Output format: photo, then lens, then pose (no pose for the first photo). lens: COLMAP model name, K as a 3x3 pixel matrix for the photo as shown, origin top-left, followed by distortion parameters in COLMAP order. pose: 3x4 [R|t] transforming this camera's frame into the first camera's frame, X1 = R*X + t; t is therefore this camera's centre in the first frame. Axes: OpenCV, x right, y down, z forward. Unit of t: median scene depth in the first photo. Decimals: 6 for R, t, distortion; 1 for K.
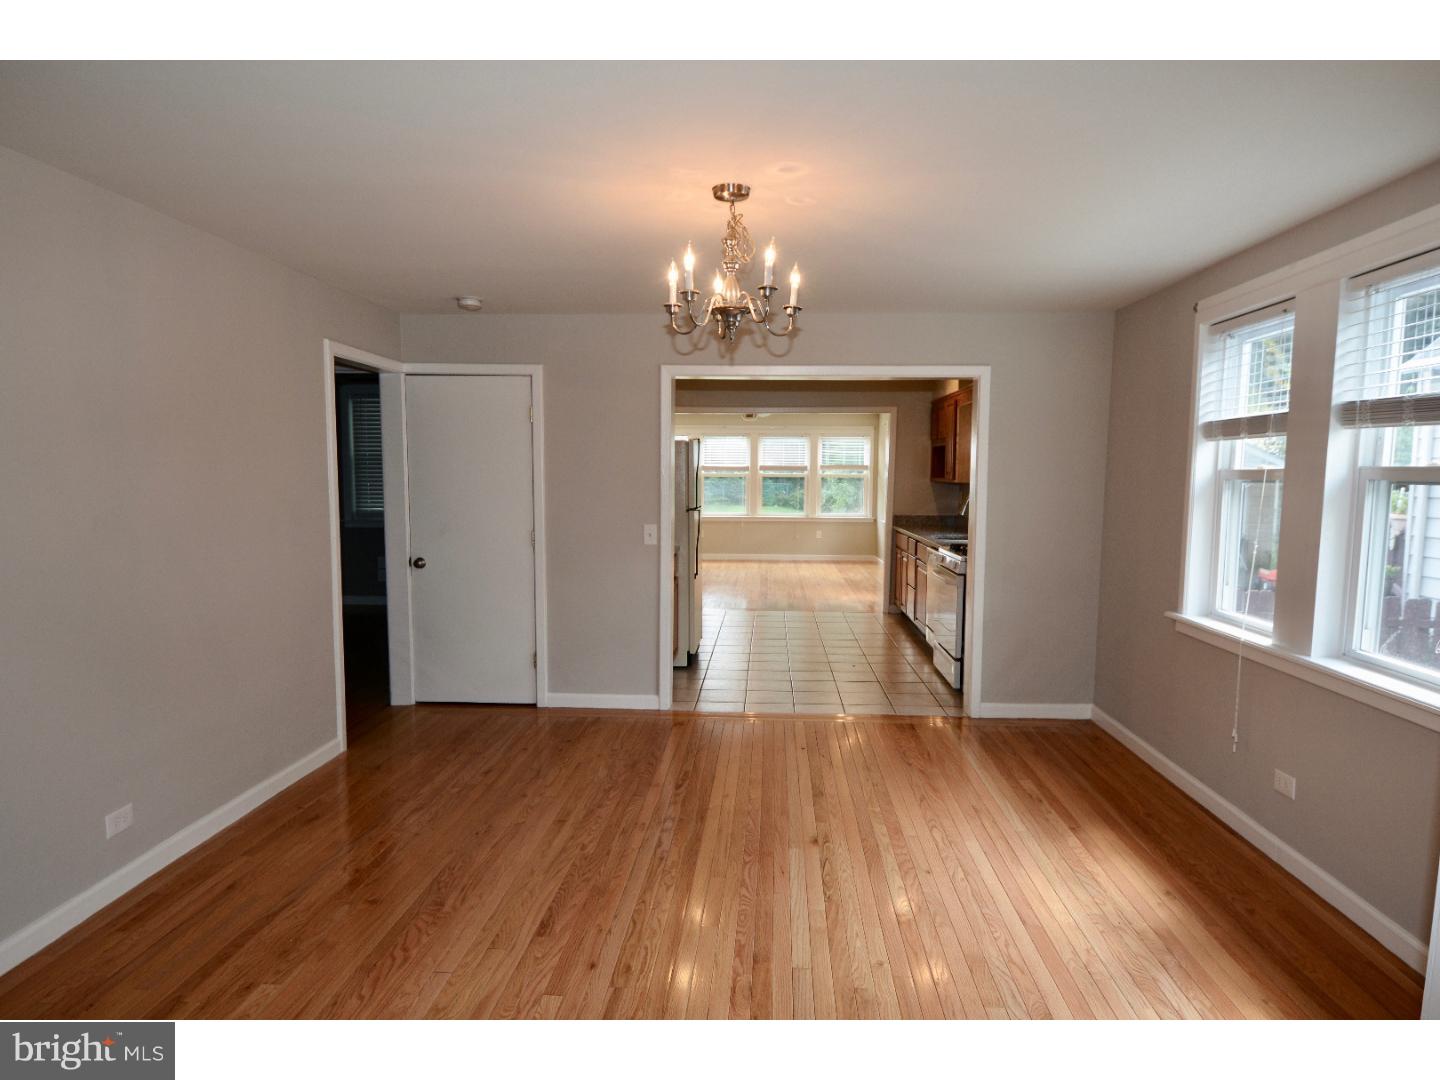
lens RADIAL K [[852.7, 0, 723.2], [0, 852.7, 545.6], [0, 0, 1]] dist [-0.001375, -0.000119]
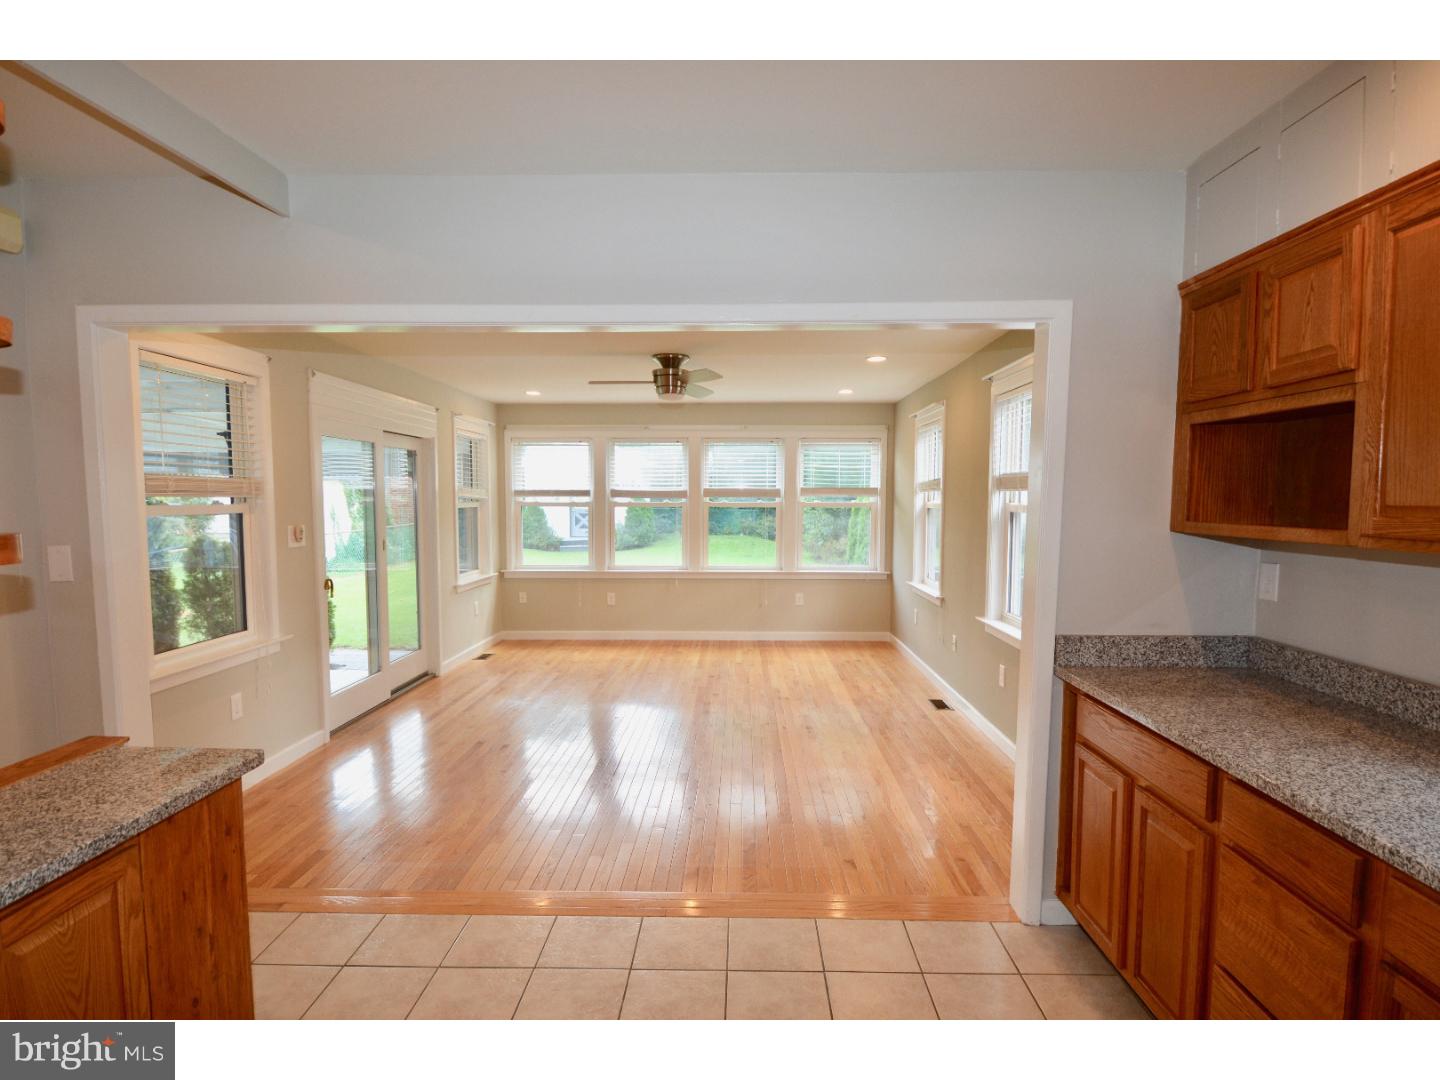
lens RADIAL K [[787.6, 0, 728.0], [0, 787.6, 547.6], [0, 0, 1]] dist [0.002905, -0.007112]
pose [[0.999219, -0.004452, 0.039266, 0.037879], [0.005307, 0.999751, -0.021694, -0.038854], [-0.039160, 0.021885, 0.998993, 0.430065]]
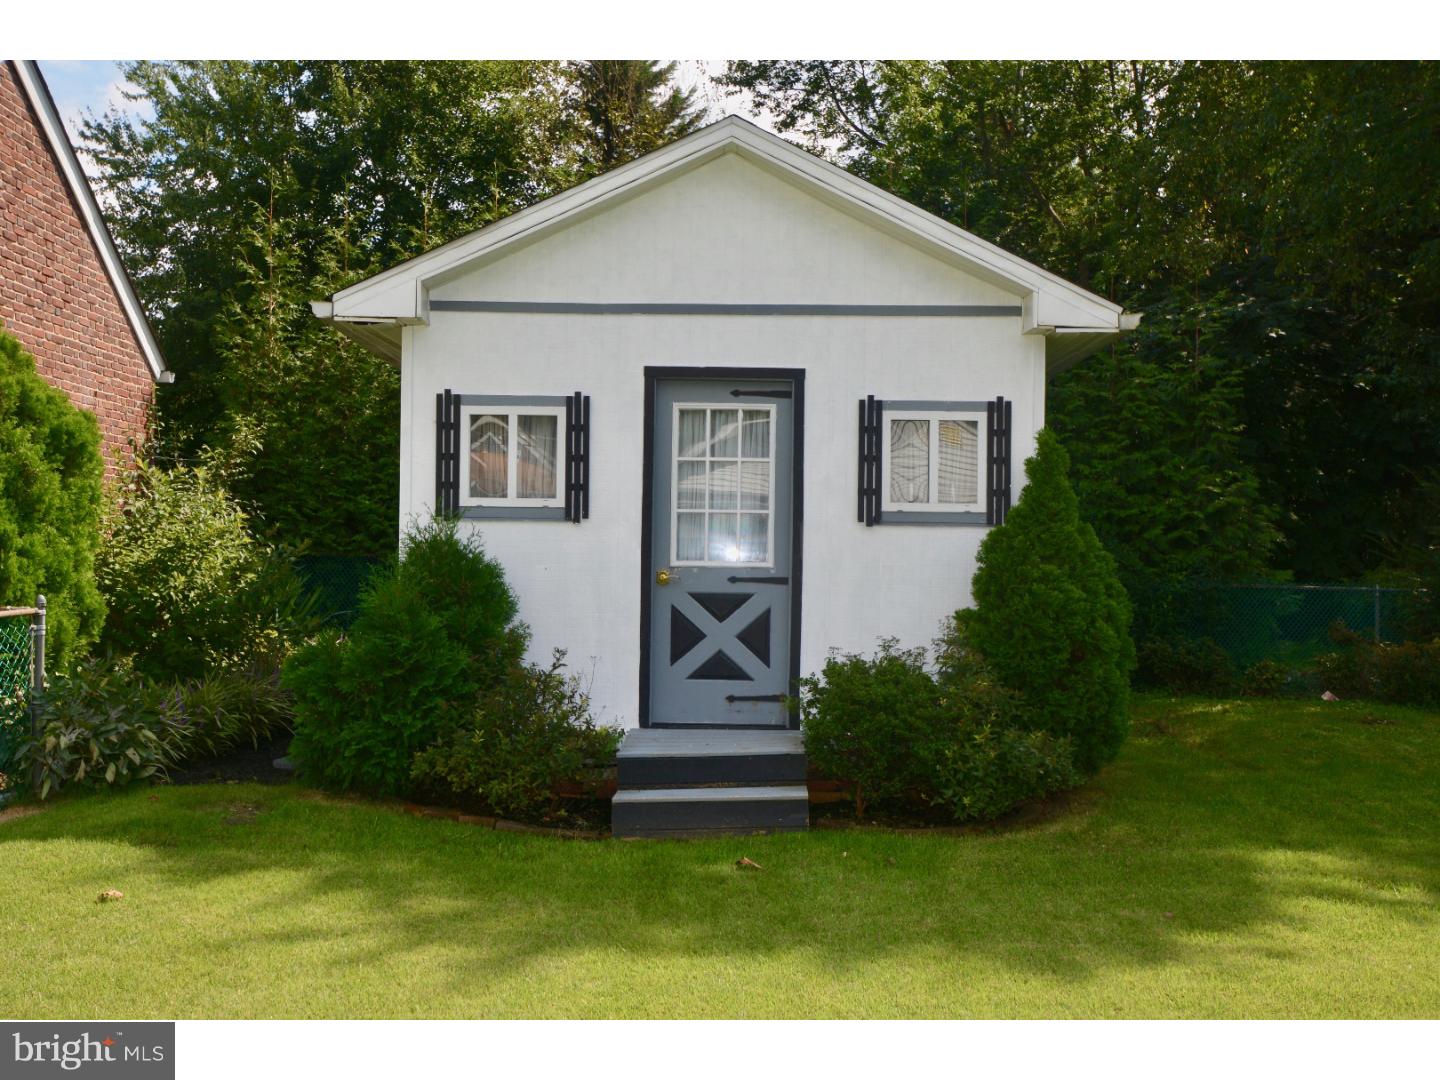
lens RADIAL K [[1670.4, 0, 719.3], [0, 1670.4, 537.1], [0, 0, 1]] dist [0.007845, 0.000000]
pose [[0.999578, 0.005765, 0.028482, -0.253959], [-0.002700, 0.994309, -0.106496, -0.111775], [-0.028934, 0.106374, 0.993905, 1.620307]]
